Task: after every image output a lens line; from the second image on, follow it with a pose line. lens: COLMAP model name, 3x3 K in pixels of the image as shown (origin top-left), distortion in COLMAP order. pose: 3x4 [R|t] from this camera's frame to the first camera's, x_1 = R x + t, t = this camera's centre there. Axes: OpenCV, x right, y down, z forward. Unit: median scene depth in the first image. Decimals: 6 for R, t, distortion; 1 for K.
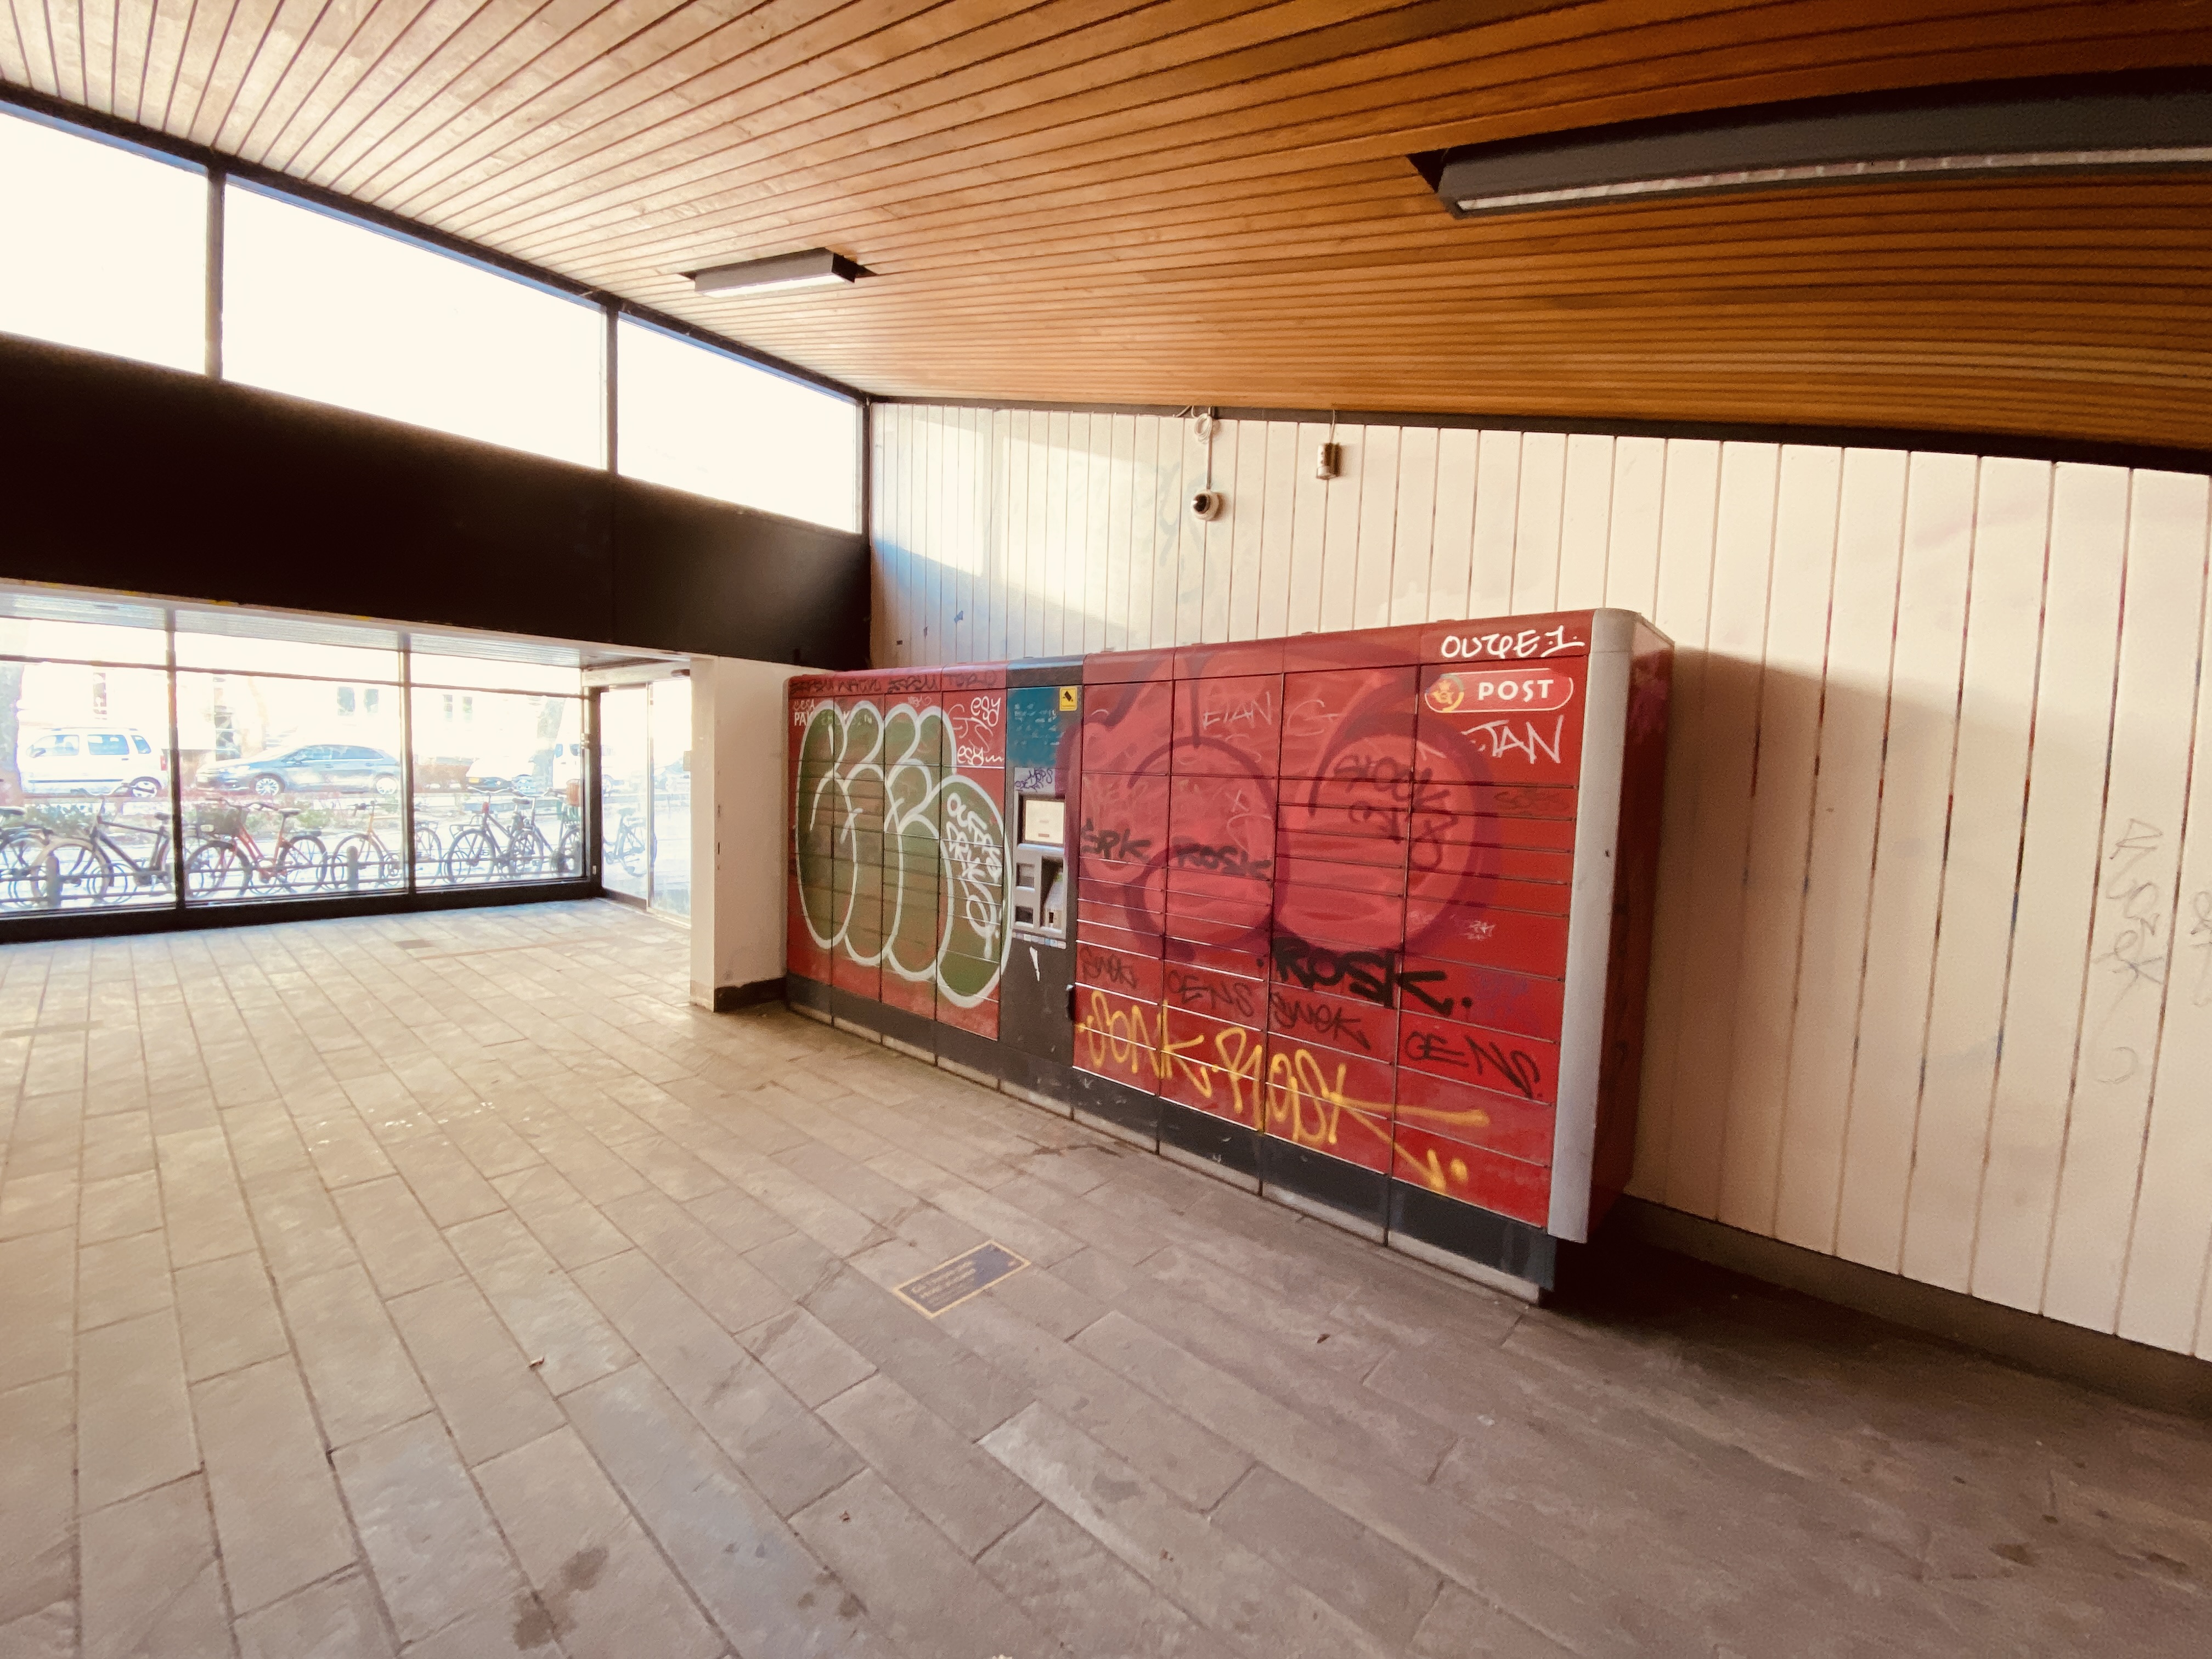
lens RADIAL K [[892.1, 0, 1106.8], [0, 892.1, 831.9], [0, 0, 1]] dist [0.009462, -0.014096]
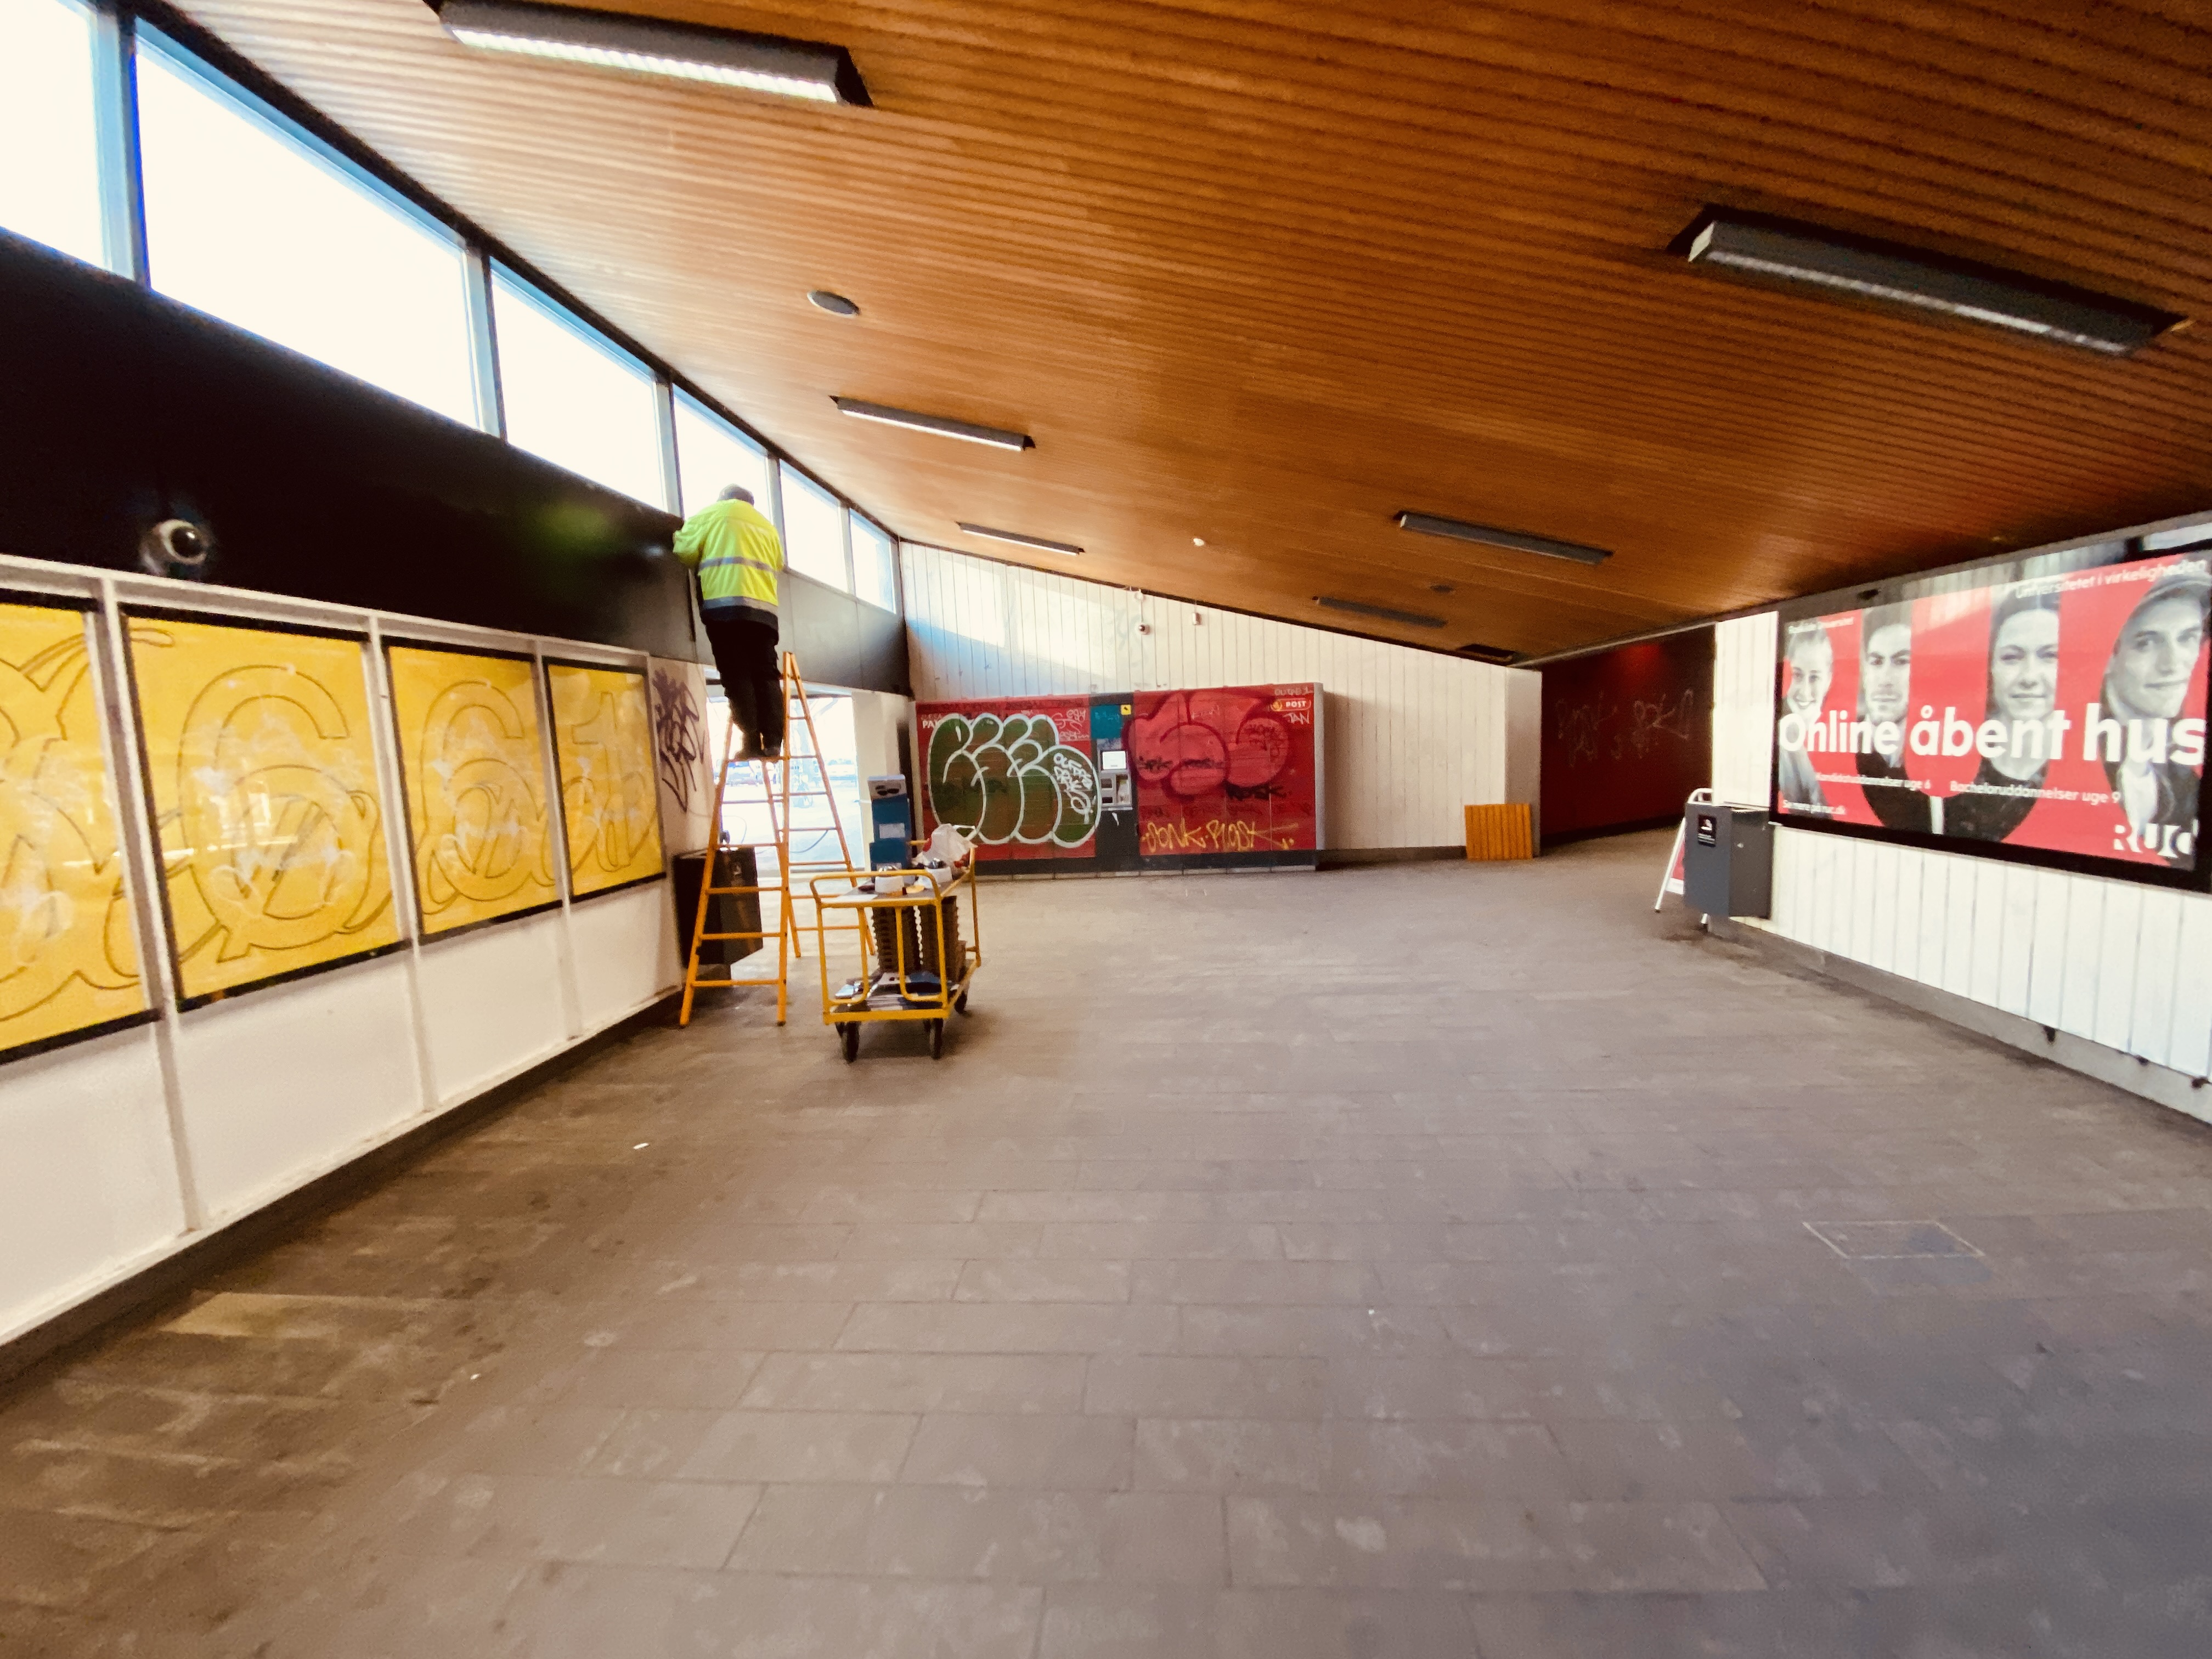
lens RADIAL K [[892.1, 0, 1087.4], [0, 892.1, 833.5], [0, 0, 1]] dist [0.009462, -0.014096]
pose [[0.776174, -0.137564, 0.615329, -1.626045], [0.113759, 0.990447, 0.077931, -0.011275], [-0.620171, 0.009511, 0.784409, -0.853658]]
